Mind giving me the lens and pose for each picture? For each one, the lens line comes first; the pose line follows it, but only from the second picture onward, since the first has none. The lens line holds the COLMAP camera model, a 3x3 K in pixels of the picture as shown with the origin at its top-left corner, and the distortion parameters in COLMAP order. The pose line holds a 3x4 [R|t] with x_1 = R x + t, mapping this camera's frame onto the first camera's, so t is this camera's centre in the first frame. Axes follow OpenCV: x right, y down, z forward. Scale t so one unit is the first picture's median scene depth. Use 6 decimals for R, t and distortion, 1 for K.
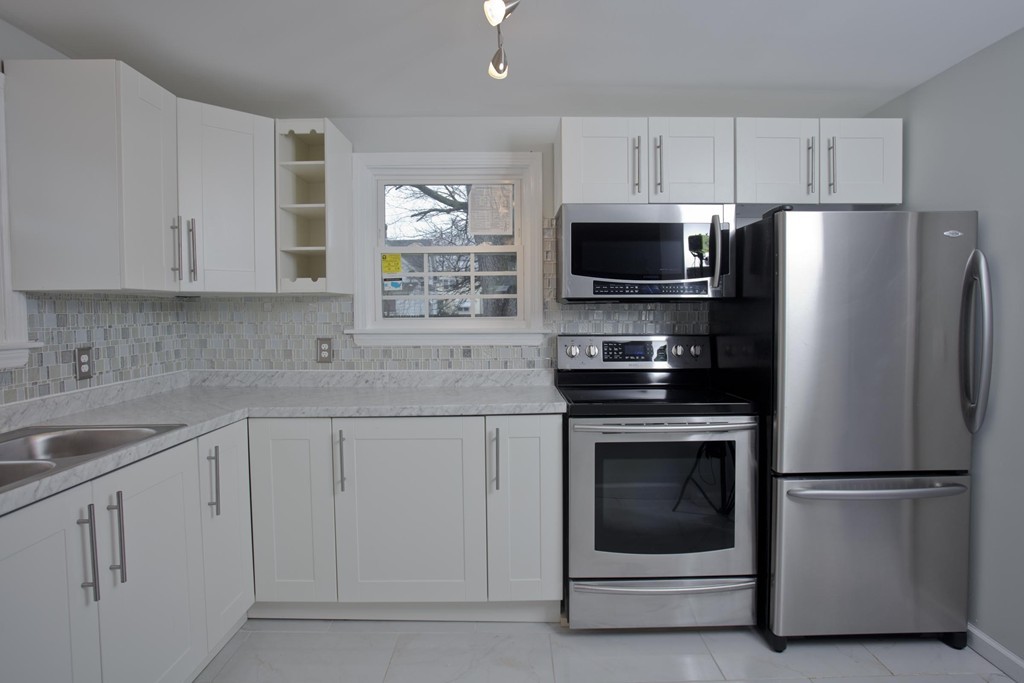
lens RADIAL K [[522.0, 0, 513.2], [0, 522.0, 330.4], [0, 0, 1]] dist [-0.034399, 0.000100]
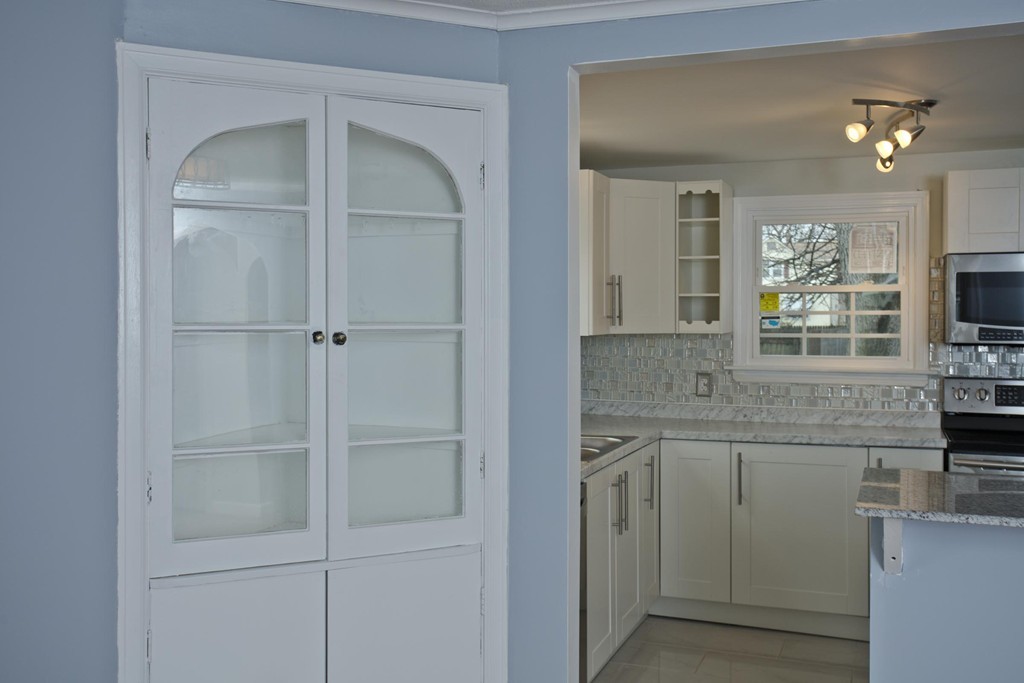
lens RADIAL K [[1007.4, 0, 511.2], [0, 1007.4, 320.7], [0, 0, 1]] dist [-0.054192, 0.252275]
pose [[0.934212, 0.009867, -0.356582, -0.002767], [-0.020076, 0.999487, -0.024941, -0.033897], [0.356153, 0.030459, 0.933931, -1.091082]]
